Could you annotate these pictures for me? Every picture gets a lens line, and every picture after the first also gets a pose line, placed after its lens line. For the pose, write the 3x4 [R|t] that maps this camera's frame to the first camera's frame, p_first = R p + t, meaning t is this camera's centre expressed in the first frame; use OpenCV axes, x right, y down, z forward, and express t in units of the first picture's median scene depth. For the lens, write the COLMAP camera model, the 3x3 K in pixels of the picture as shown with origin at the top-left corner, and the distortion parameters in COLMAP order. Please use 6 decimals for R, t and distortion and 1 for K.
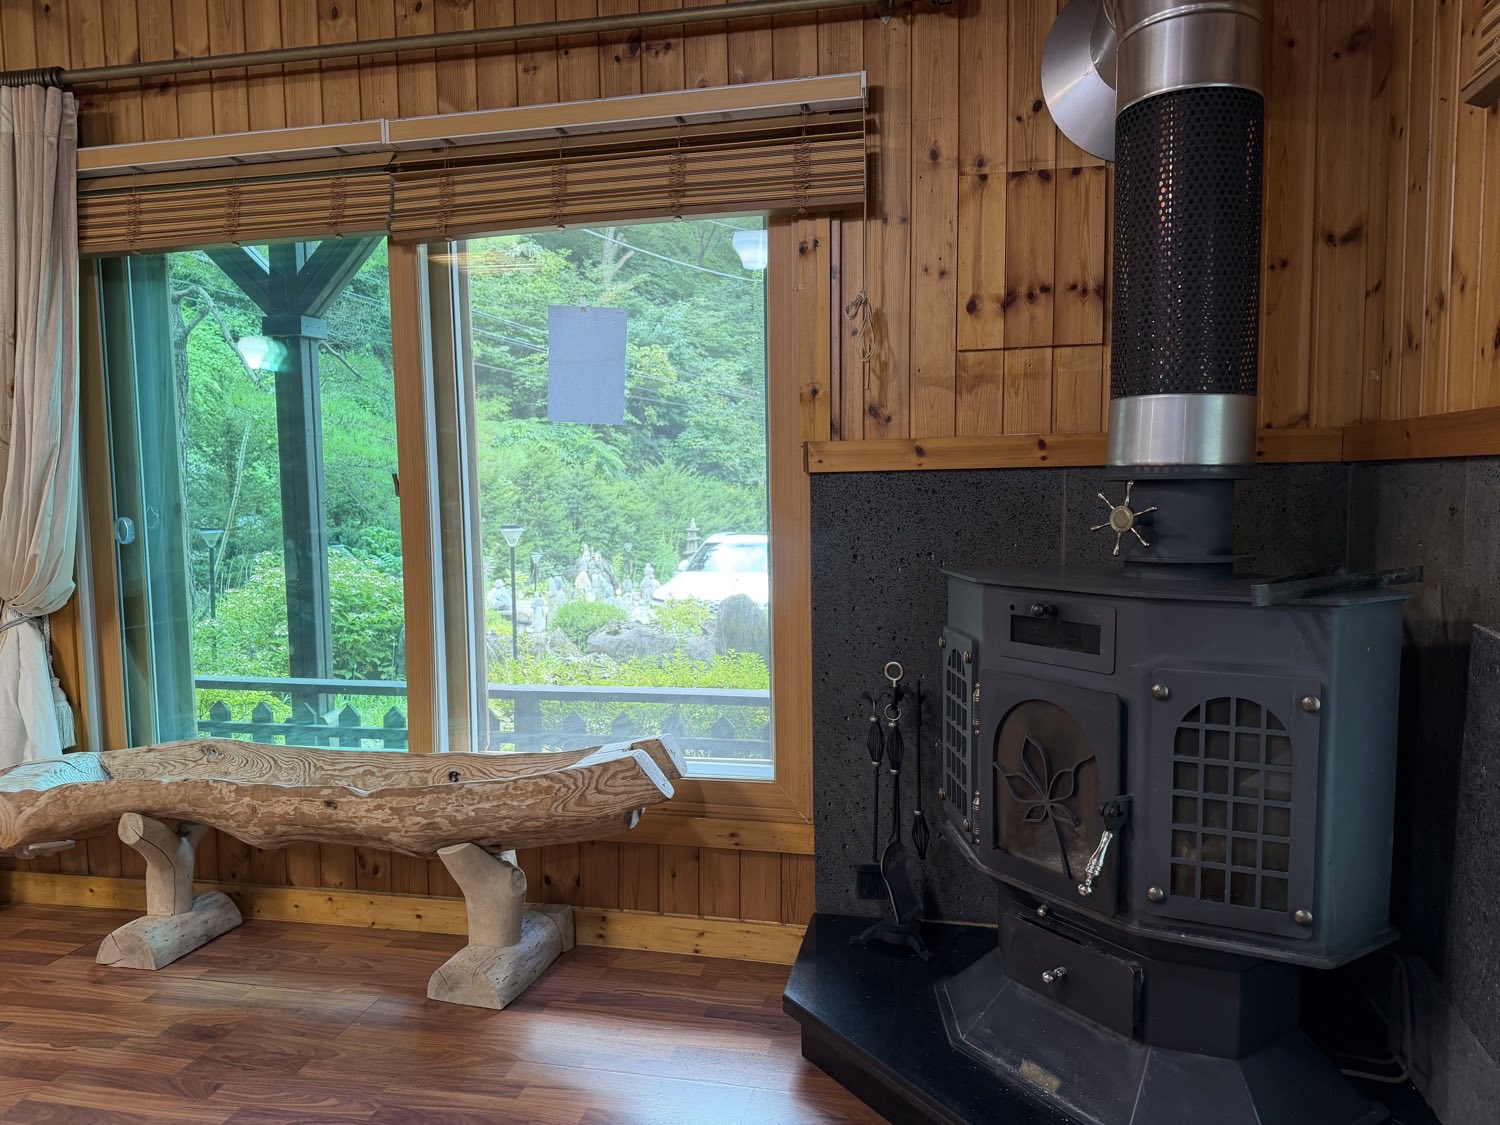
lens RADIAL K [[1052.4, 0, 750.0], [0, 1052.4, 562.5], [0, 0, 1]] dist [0.026216, -0.032917]
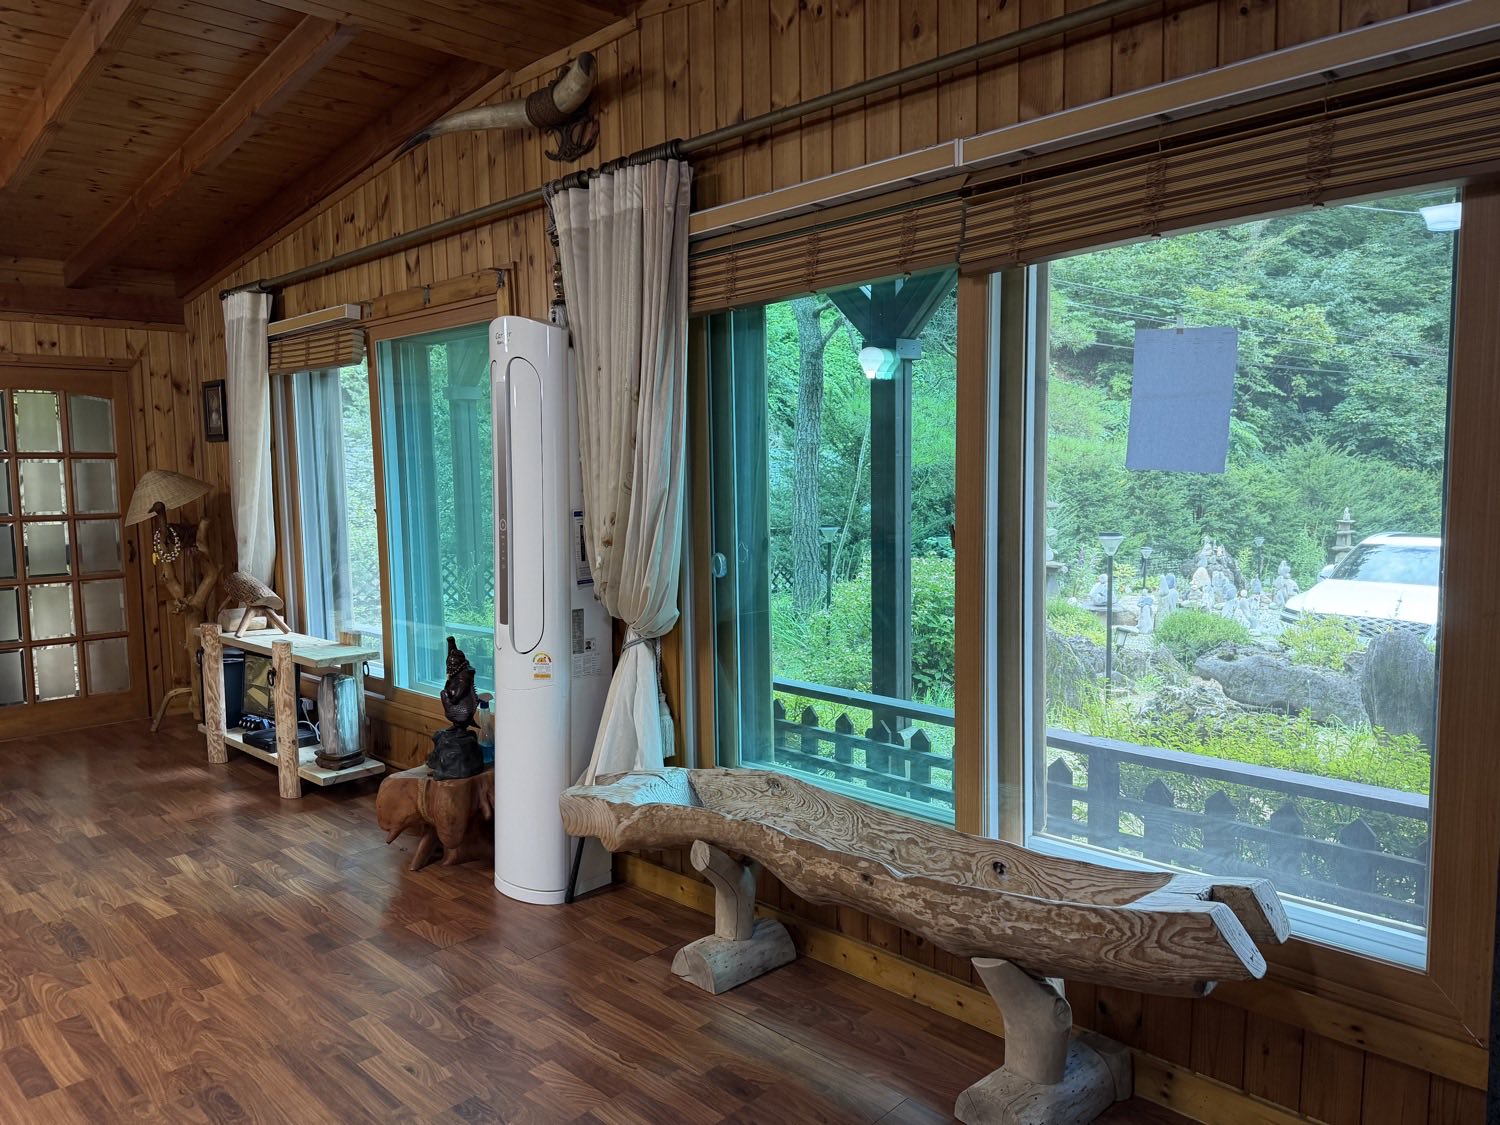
lens RADIAL K [[1040.3, 0, 750.0], [0, 1040.3, 562.5], [0, 0, 1]] dist [0.070519, -0.076500]
pose [[0.841659, 0.050816, -0.537612, 0.008333], [-0.037571, 0.998661, 0.035575, -0.077665], [0.538700, -0.009743, 0.842441, 0.130616]]
